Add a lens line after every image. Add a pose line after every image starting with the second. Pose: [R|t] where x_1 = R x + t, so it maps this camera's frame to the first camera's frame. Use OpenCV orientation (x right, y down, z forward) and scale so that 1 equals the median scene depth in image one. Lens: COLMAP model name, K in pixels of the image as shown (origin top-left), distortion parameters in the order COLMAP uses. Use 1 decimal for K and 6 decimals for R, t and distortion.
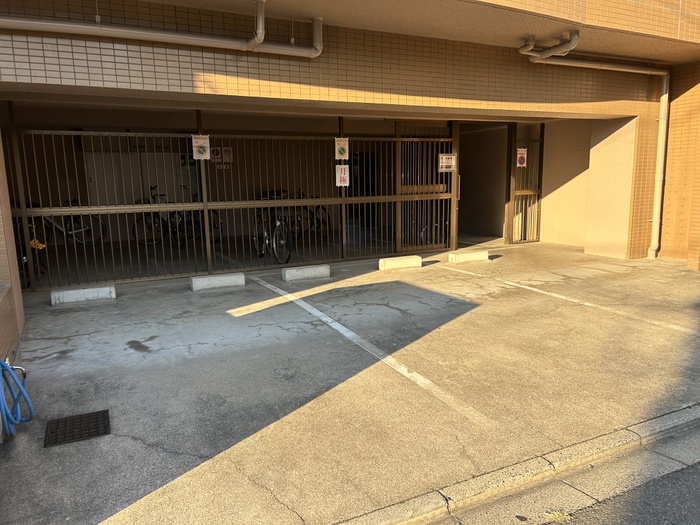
lens RADIAL K [[530.5, 0, 349.6], [0, 530.5, 263.3], [0, 0, 1]] dist [0.037804, -0.003563]
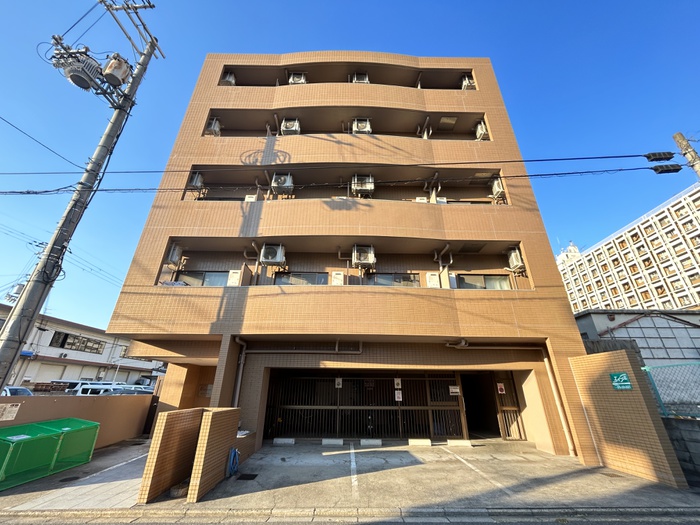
lens RADIAL K [[286.1, 0, 349.1], [0, 286.1, 262.3], [0, 0, 1]] dist [0.004660, -0.000386]
pose [[0.889905, -0.166186, -0.424797, 0.423013], [-0.094412, 0.844001, -0.527967, 0.021248], [0.446269, 0.509946, 0.735390, -0.297703]]
